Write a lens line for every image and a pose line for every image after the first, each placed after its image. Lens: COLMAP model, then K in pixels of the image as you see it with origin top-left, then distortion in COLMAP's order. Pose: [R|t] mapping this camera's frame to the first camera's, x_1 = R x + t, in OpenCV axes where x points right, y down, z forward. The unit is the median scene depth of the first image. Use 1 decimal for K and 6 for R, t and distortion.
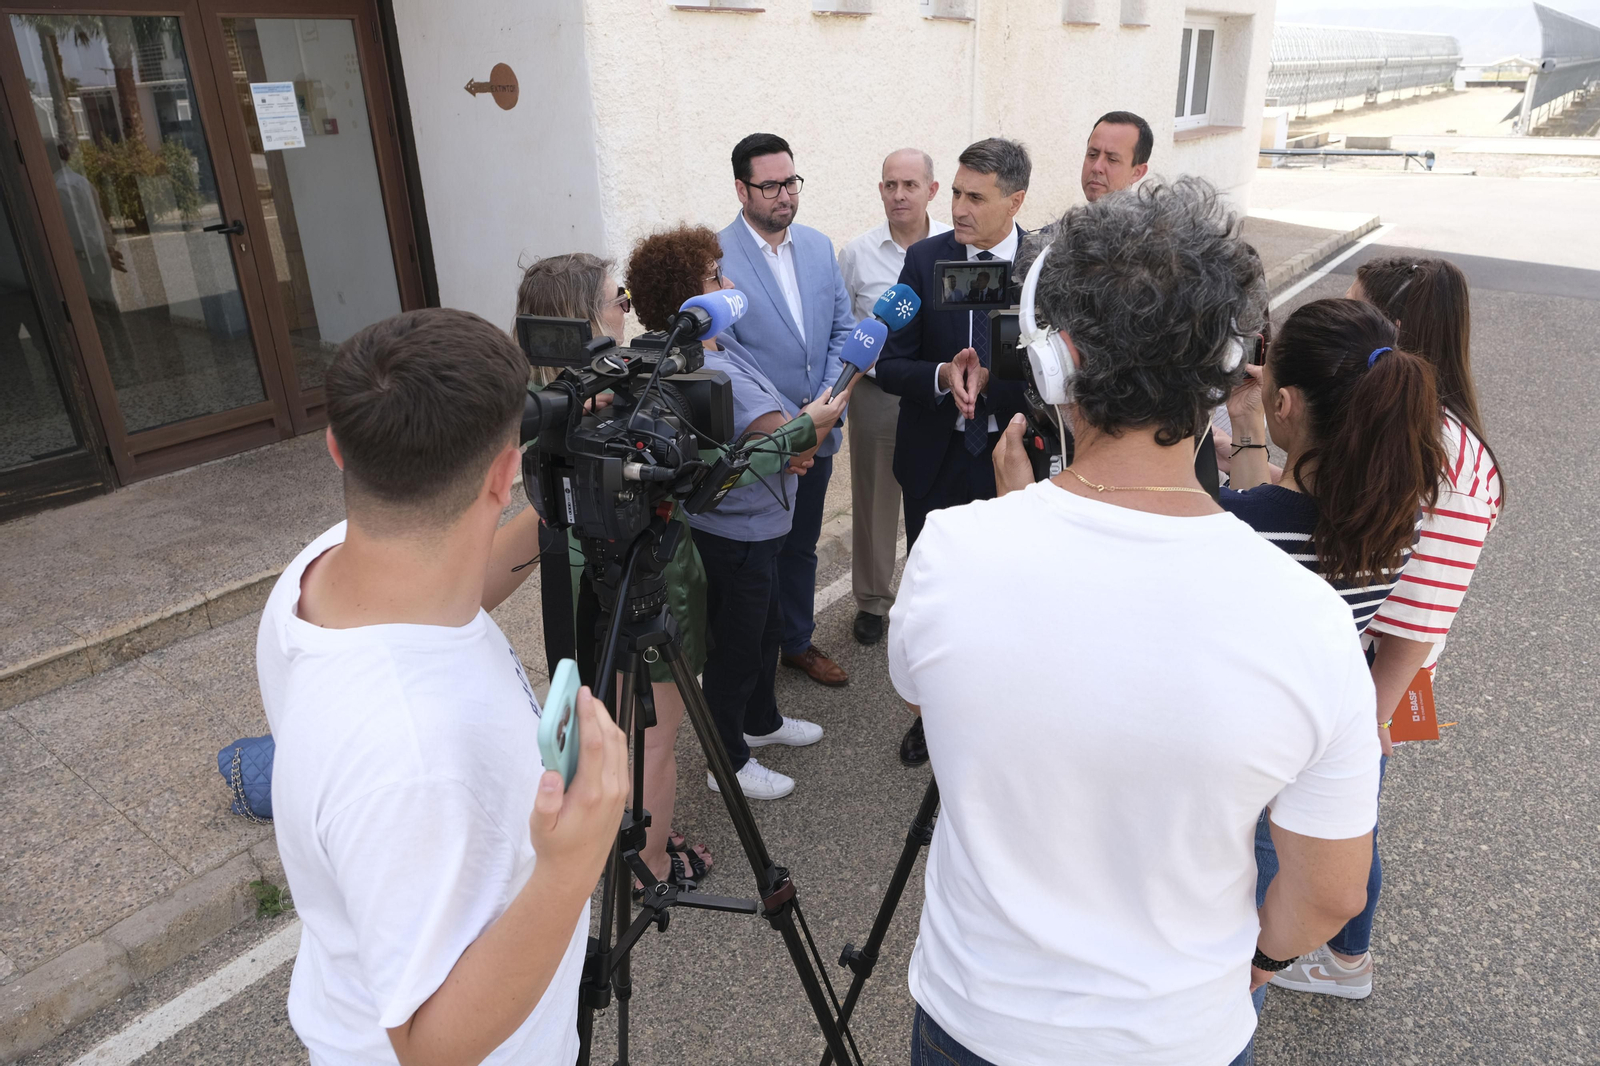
lens RADIAL K [[1076.9, 0, 843.8], [0, 1076.9, 523.0], [0, 0, 1]] dist [-0.029587, 0.002681]
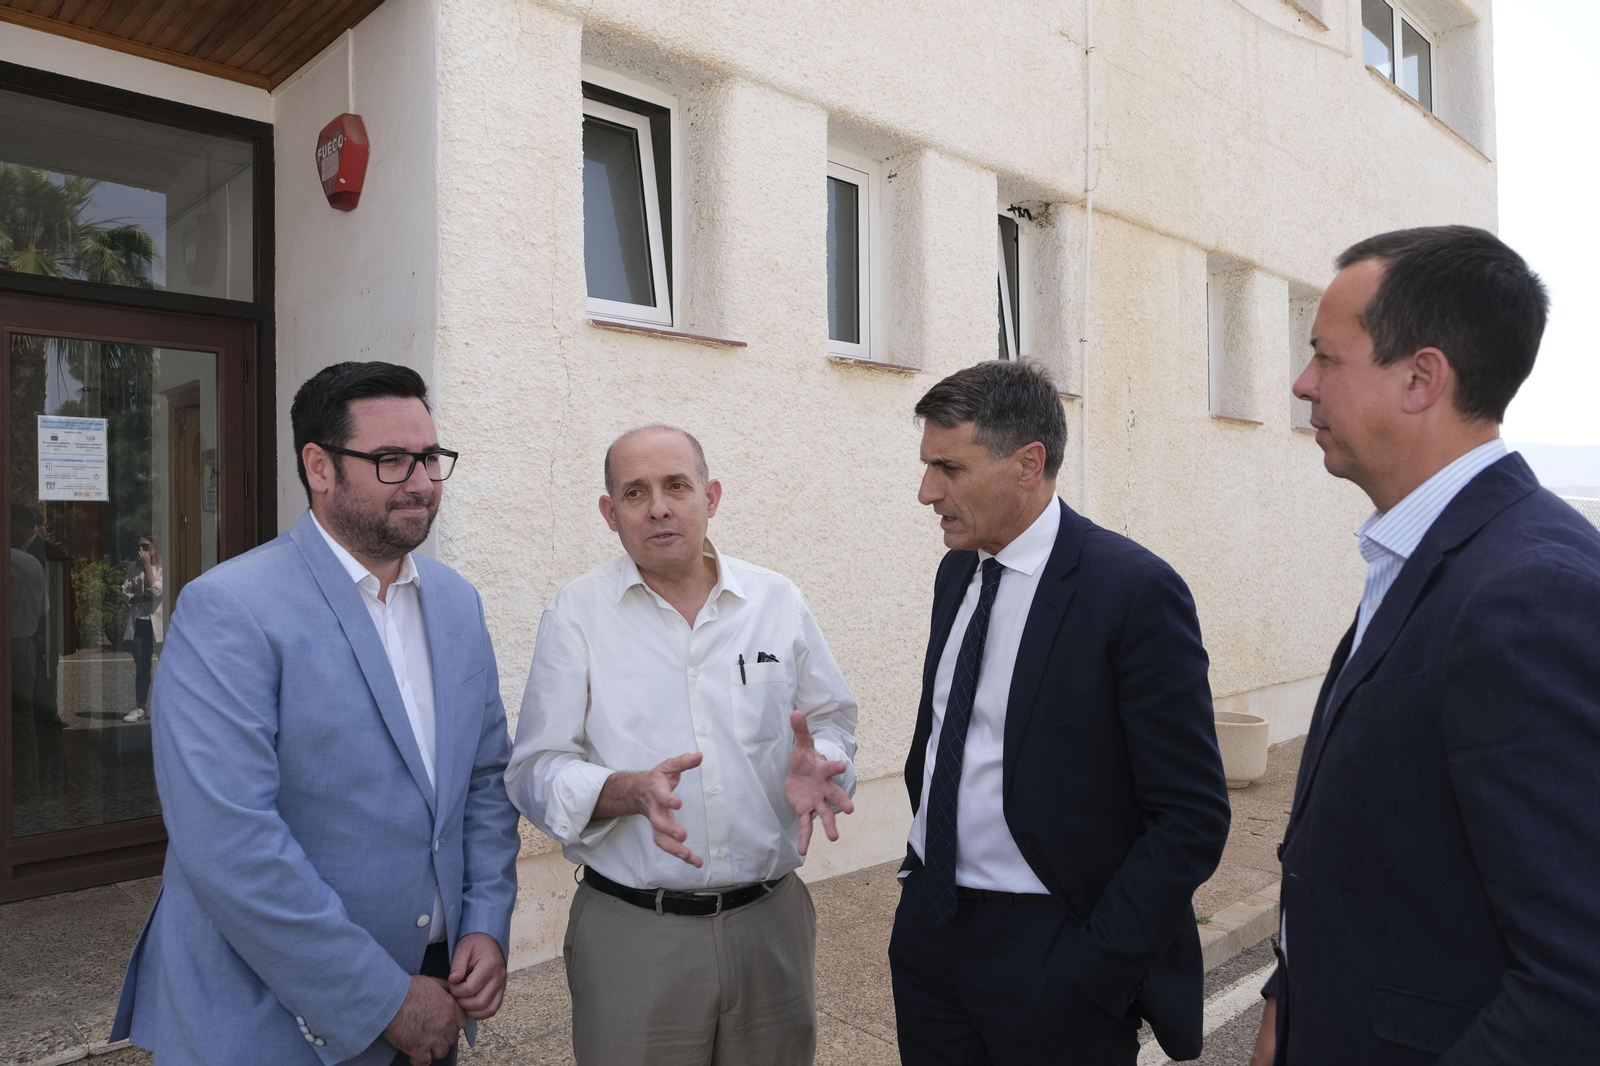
lens RADIAL K [[1076.9, 0, 843.8], [0, 1076.9, 523.0], [0, 0, 1]] dist [-0.029587, 0.002681]
pose [[0.981777, 0.006089, -0.189940, 0.135820], [-0.084200, 0.909964, -0.406049, -0.080066], [0.170366, 0.414643, 0.893894, 0.422598]]
